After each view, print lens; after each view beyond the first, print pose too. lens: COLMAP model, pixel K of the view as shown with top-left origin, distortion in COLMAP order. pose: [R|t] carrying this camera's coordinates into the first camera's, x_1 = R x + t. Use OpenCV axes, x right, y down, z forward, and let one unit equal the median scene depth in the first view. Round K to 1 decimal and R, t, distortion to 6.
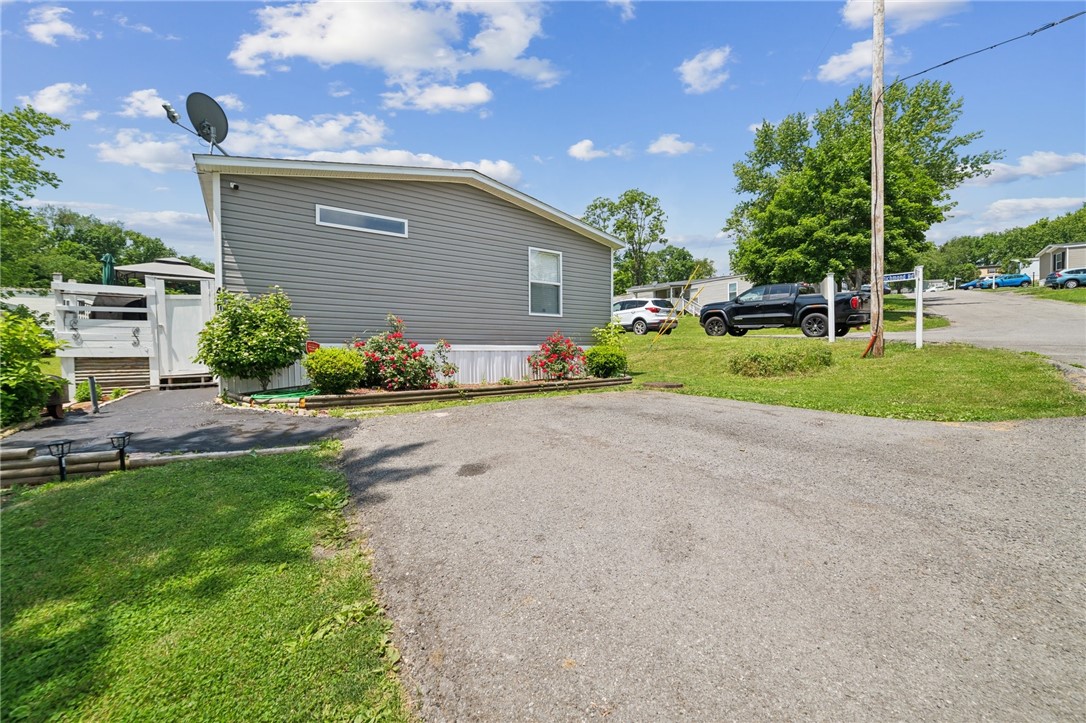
lens RADIAL K [[444.3, 0, 570.6], [0, 444.3, 343.1], [0, 0, 1]] dist [-0.024920, 0.004664]
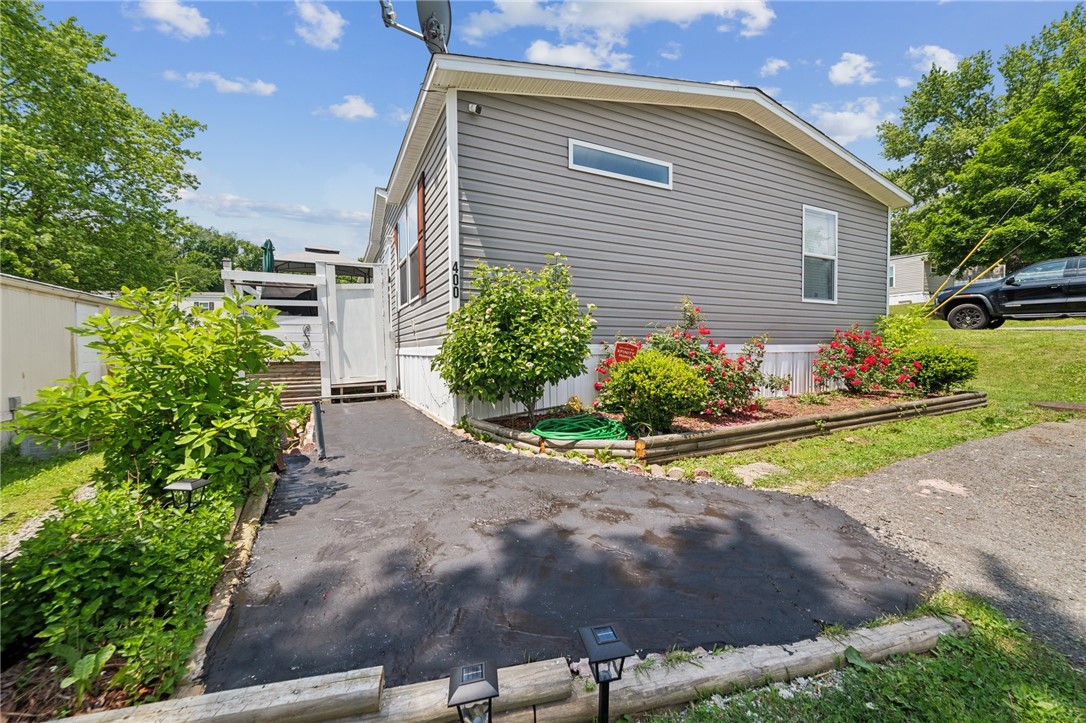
lens RADIAL K [[450.7, 0, 551.9], [0, 450.7, 347.0], [0, 0, 1]] dist [-0.068316, 0.028664]
pose [[0.985726, -0.003565, -0.168321, -0.363415], [0.006642, 0.999821, 0.017719, -0.006056], [0.168228, -0.018584, 0.985573, 0.235722]]
